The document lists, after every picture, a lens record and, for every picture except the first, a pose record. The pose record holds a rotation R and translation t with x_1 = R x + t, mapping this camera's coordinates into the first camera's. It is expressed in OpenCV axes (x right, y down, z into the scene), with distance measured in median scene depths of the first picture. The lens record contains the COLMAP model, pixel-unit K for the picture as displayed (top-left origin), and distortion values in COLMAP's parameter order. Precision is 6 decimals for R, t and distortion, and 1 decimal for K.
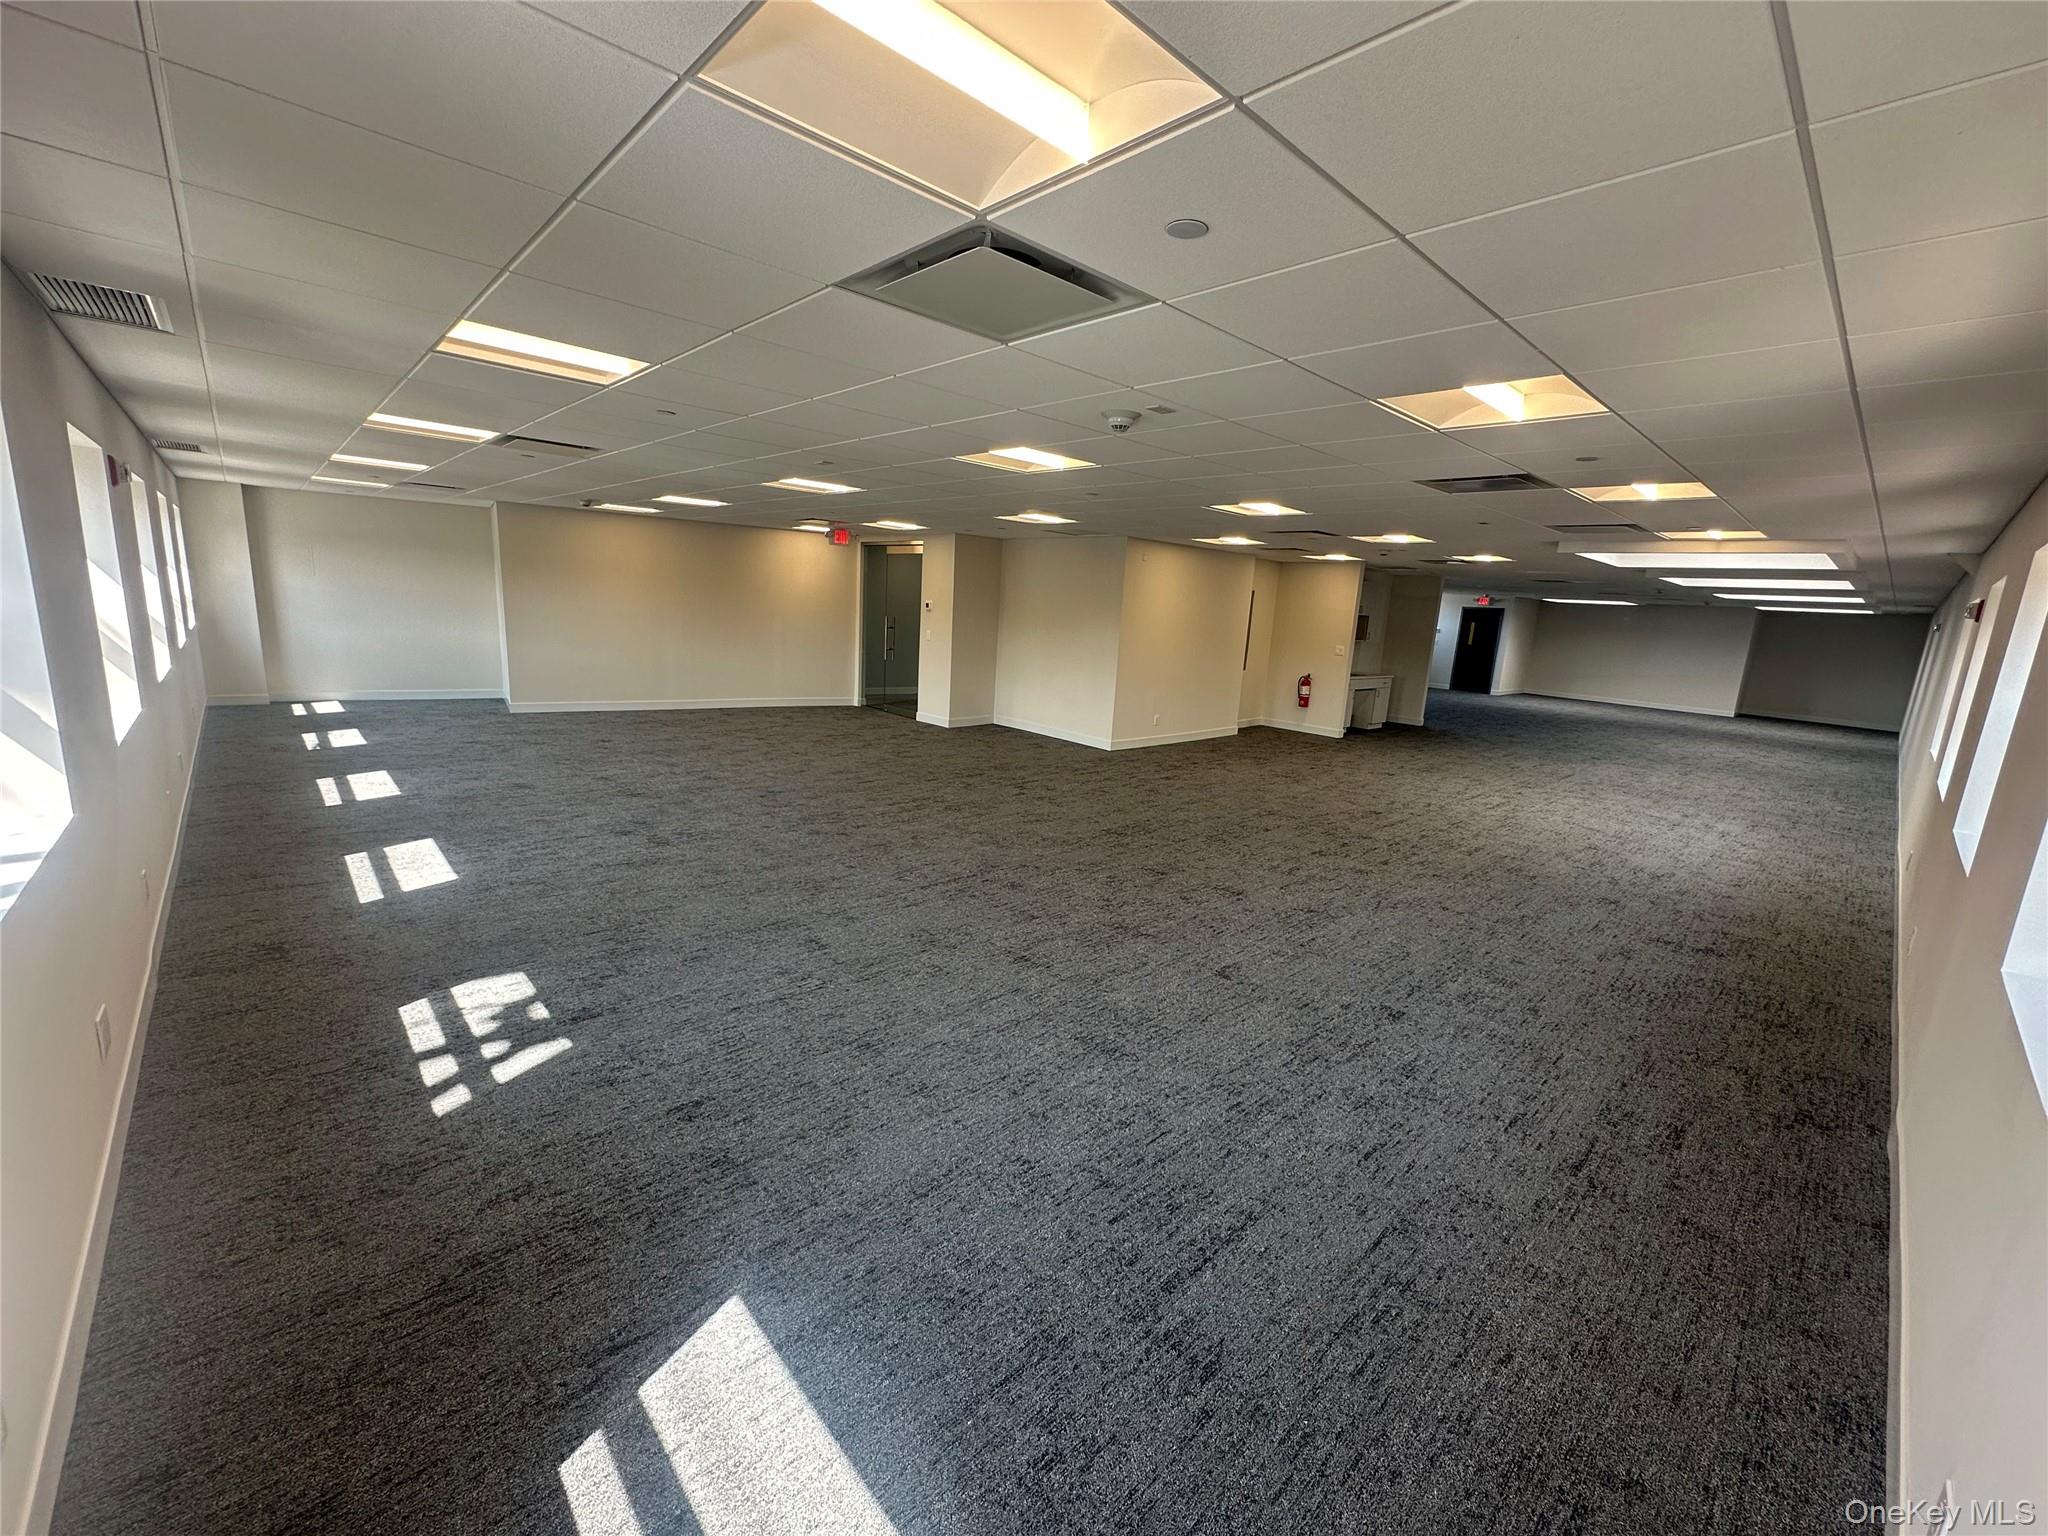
lens RADIAL K [[819.9, 0, 1018.0], [0, 819.9, 766.3], [0, 0, 1]] dist [-0.003965, -0.000440]
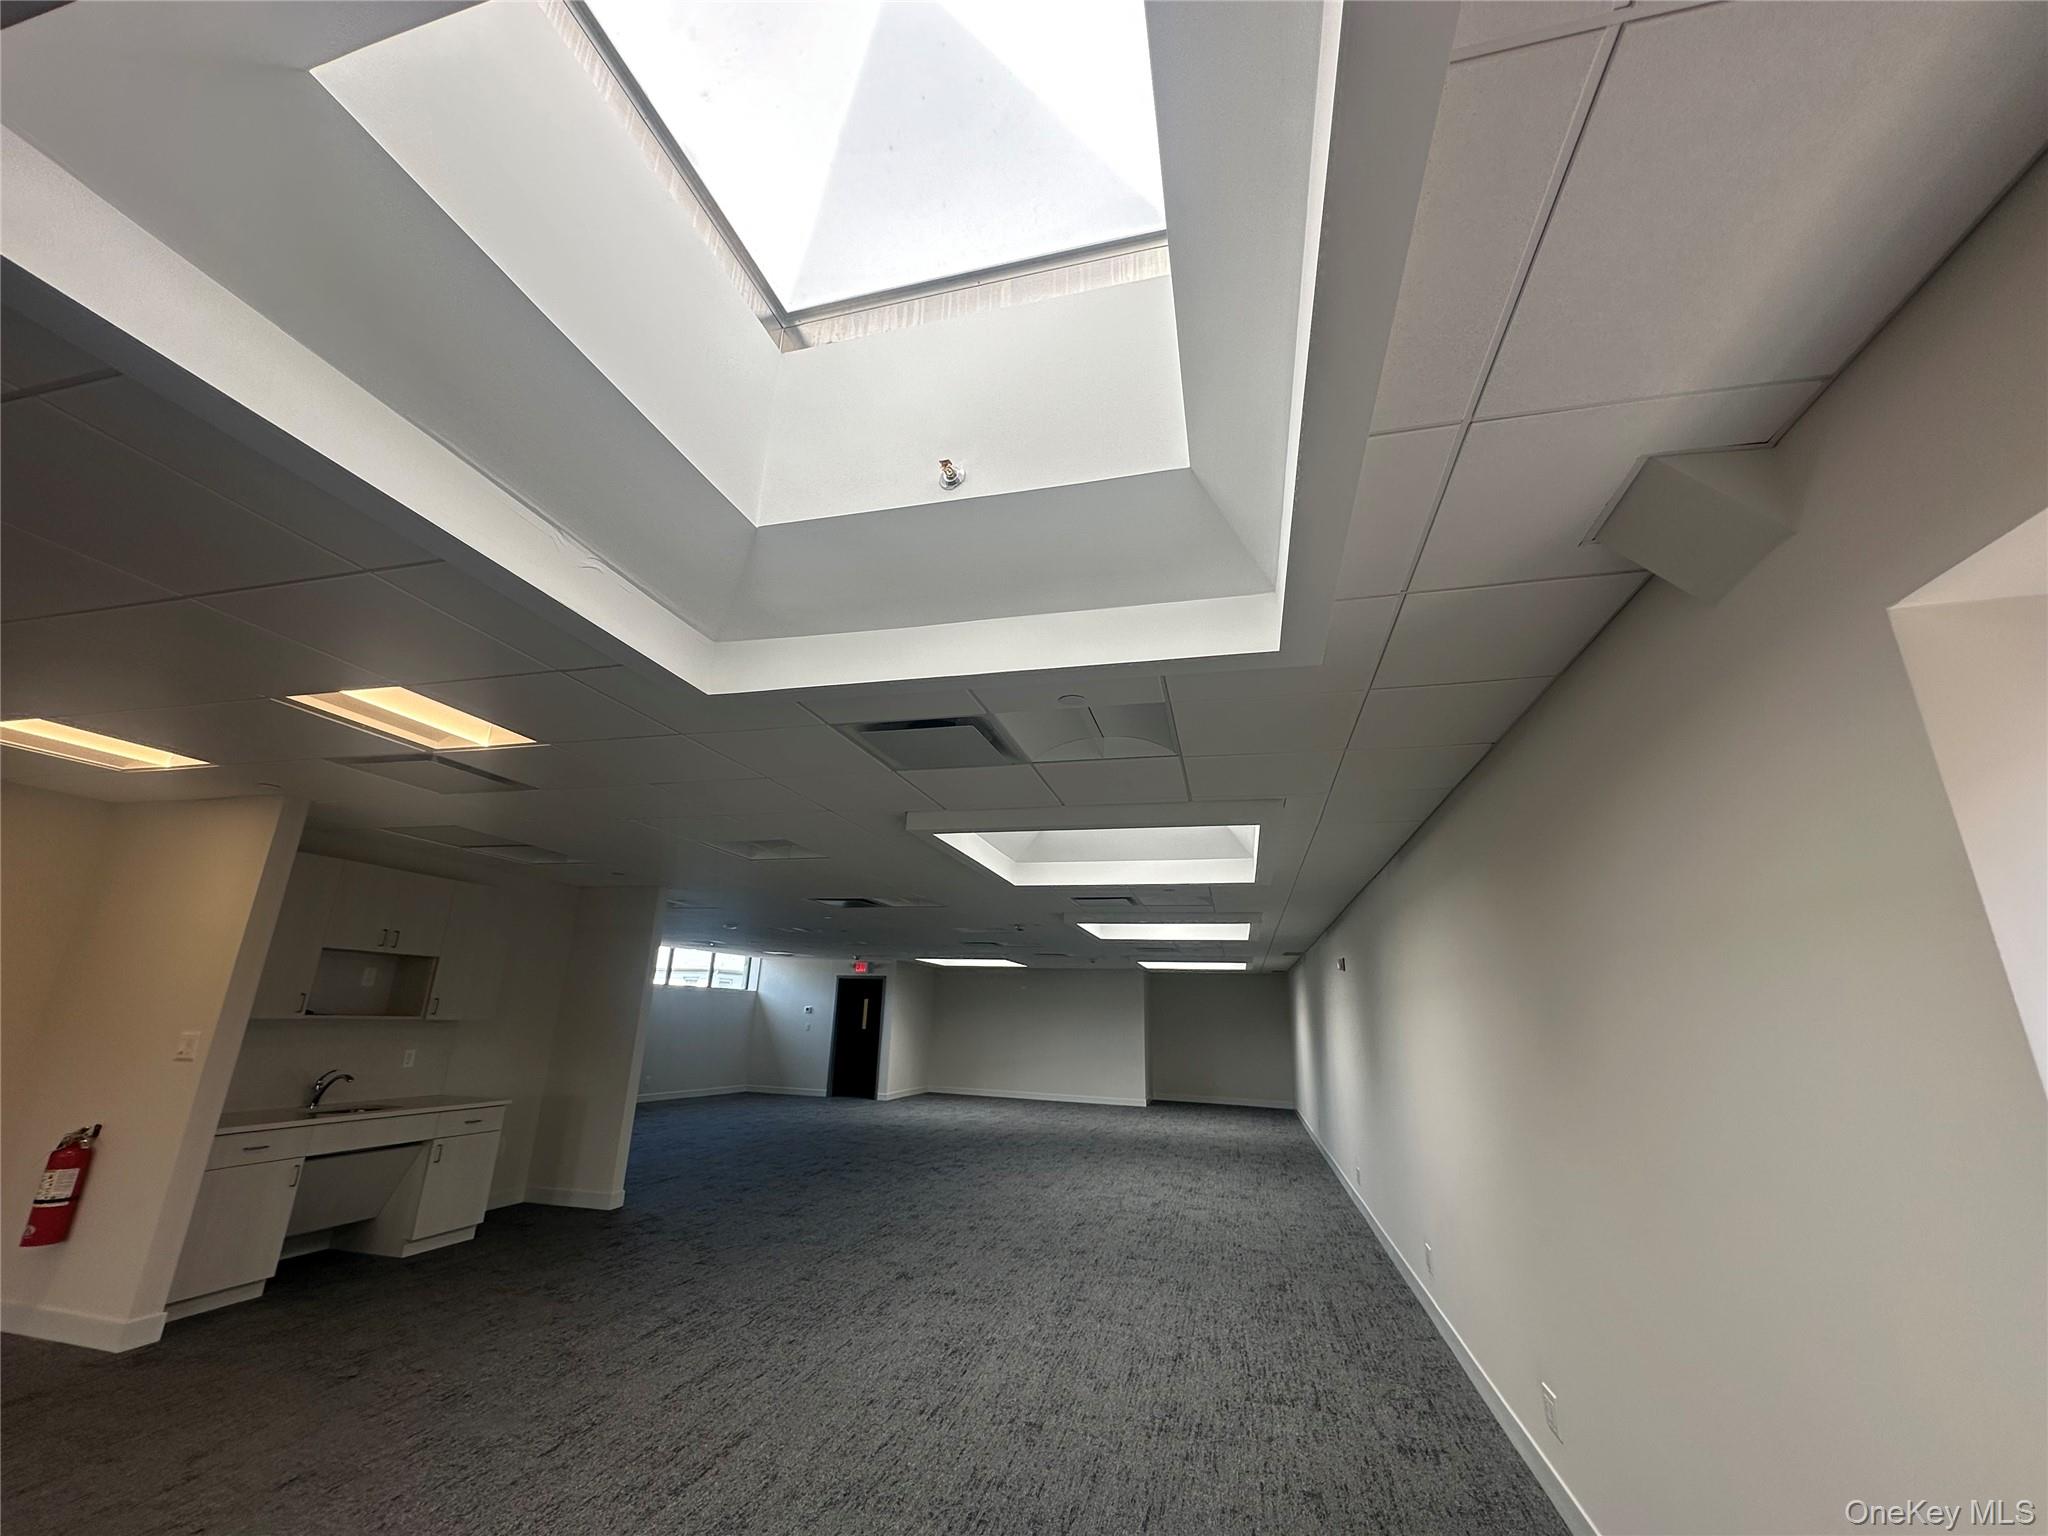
lens RADIAL K [[819.9, 0, 1018.9], [0, 819.9, 771.3], [0, 0, 1]] dist [-0.003965, -0.000440]
pose [[0.842159, 0.123173, 0.524973, 0.985641], [0.126835, 0.900998, -0.414867, -0.125061], [-0.524100, 0.415970, 0.743161, 1.061823]]
